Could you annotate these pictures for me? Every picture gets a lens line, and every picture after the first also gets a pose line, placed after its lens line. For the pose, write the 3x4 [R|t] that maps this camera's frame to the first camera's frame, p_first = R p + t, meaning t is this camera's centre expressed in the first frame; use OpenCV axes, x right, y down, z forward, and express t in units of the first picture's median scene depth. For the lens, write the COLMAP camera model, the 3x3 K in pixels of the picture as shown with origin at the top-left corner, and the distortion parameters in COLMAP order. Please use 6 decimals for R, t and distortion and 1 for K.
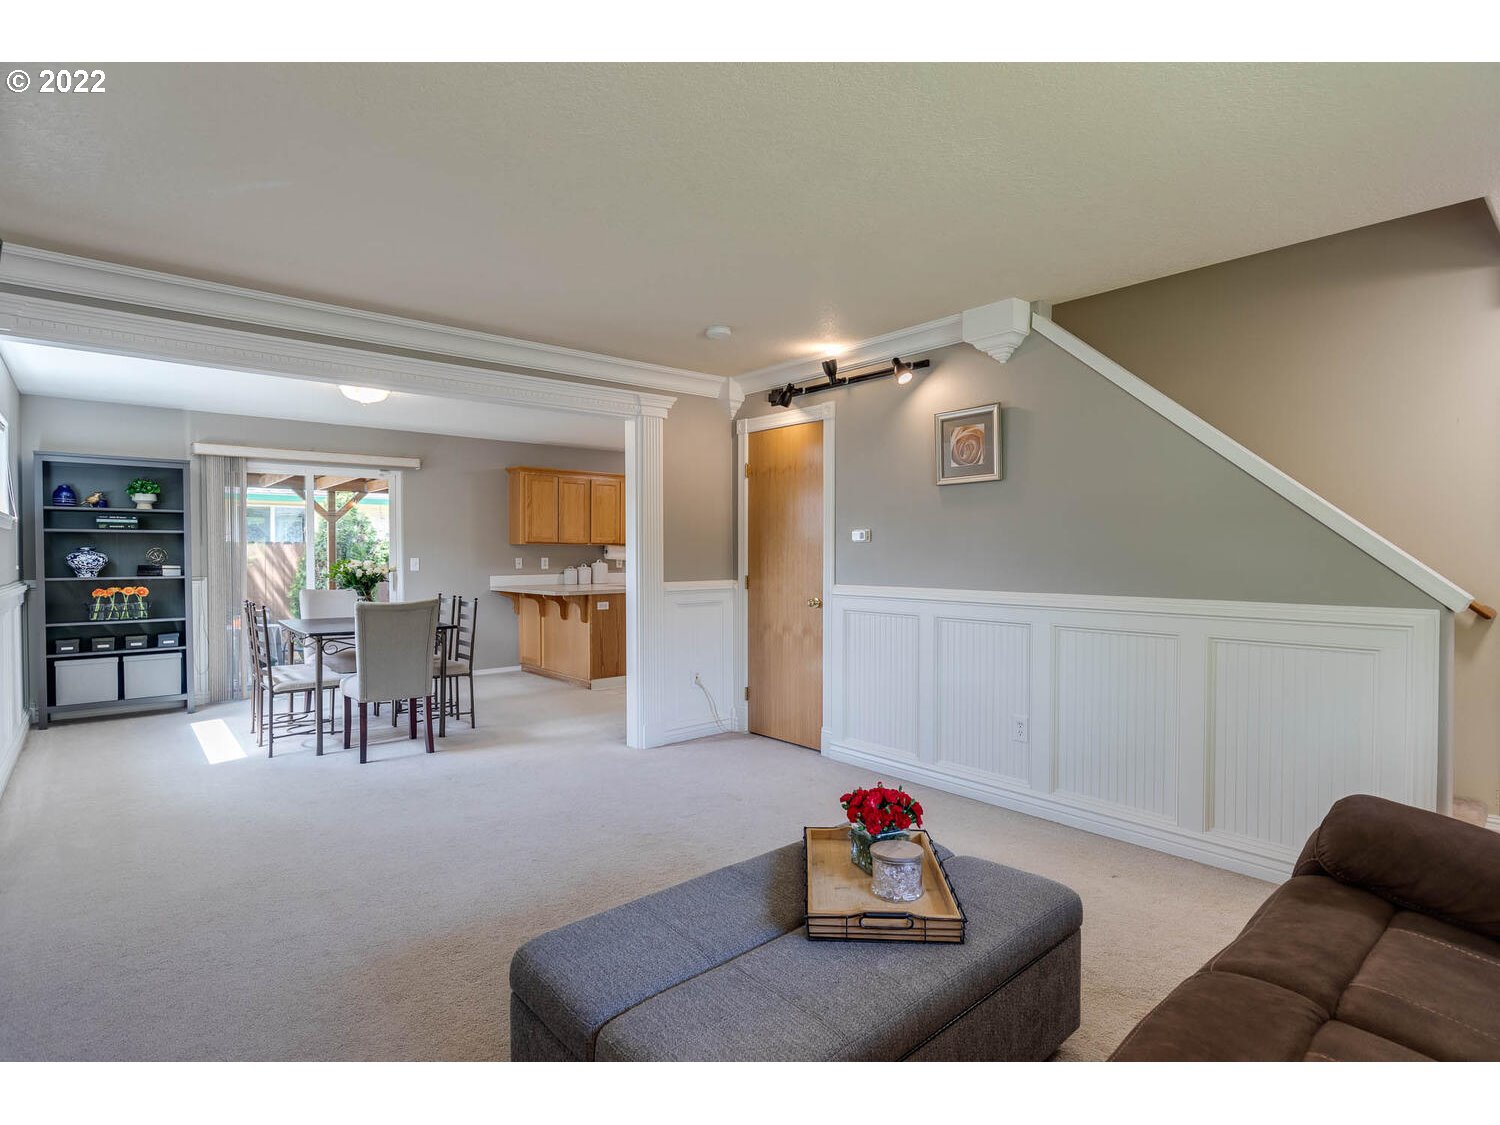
lens RADIAL K [[692.3, 0, 750.0], [0, 692.3, 562.5], [0, 0, 1]] dist [0.036748, 0.000080]
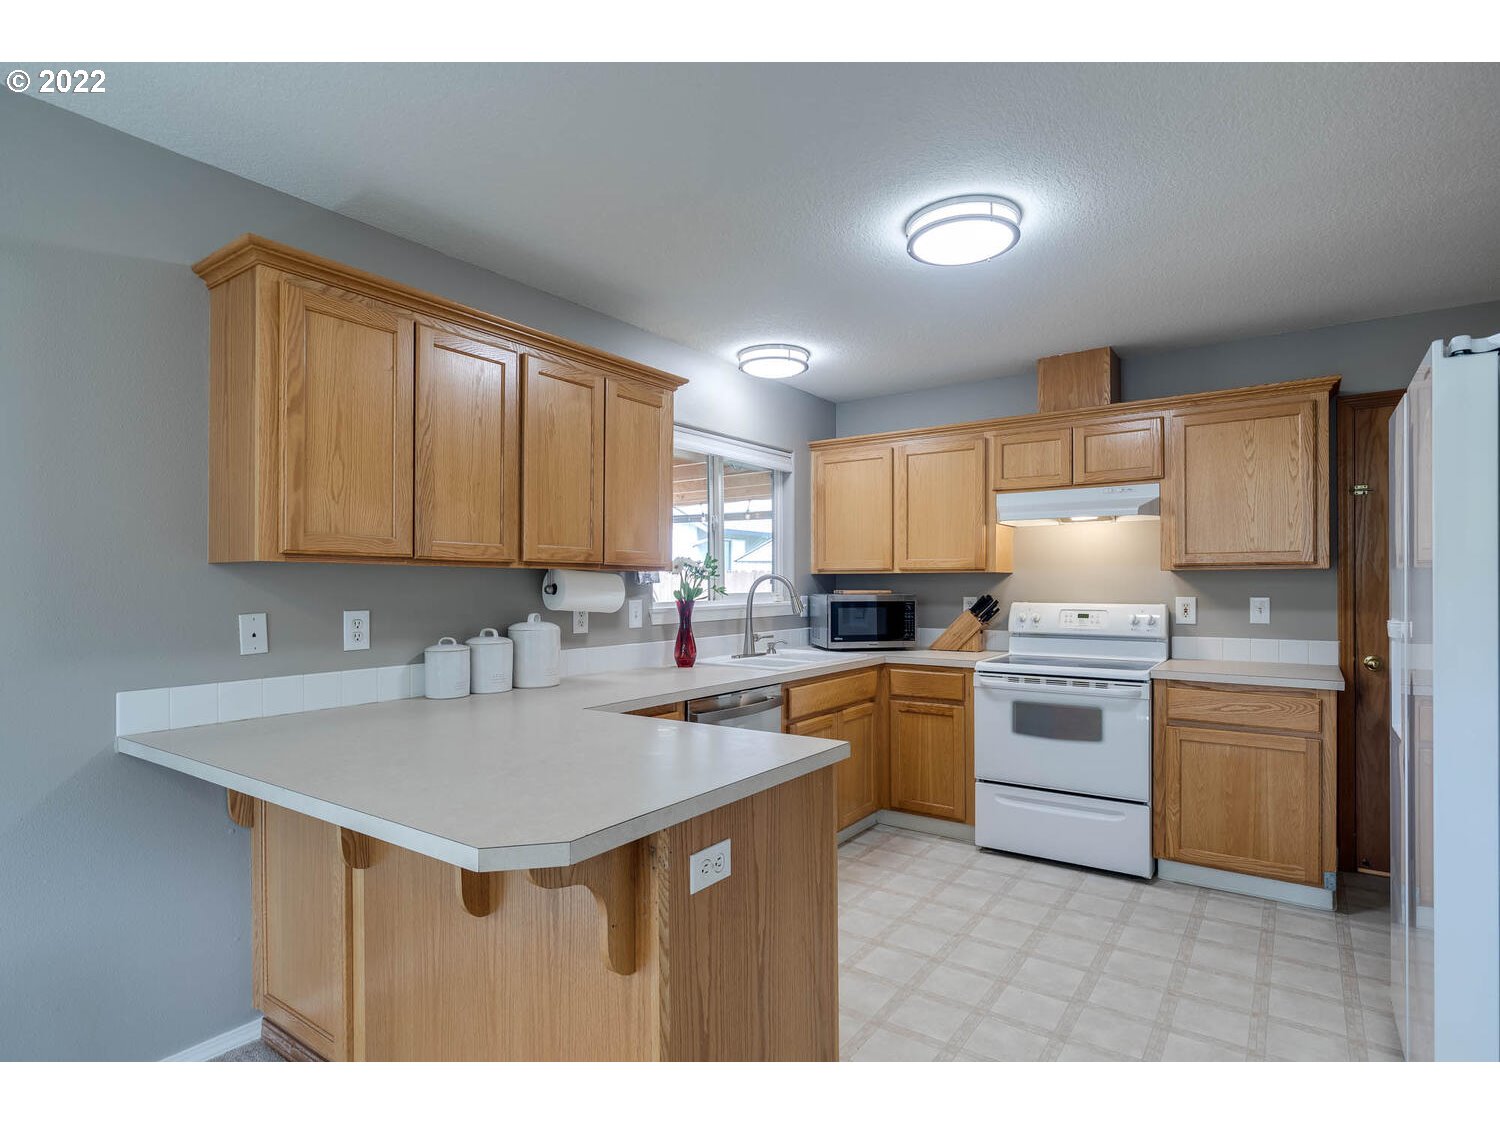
lens RADIAL K [[754.4, 0, 755.9], [0, 754.4, 571.4], [0, 0, 1]] dist [0.001837, 0.000412]
pose [[0.973650, -0.002343, 0.228036, -0.202453], [0.010783, 0.999302, -0.035775, -0.010241], [-0.227793, 0.037291, 0.972995, 0.647266]]
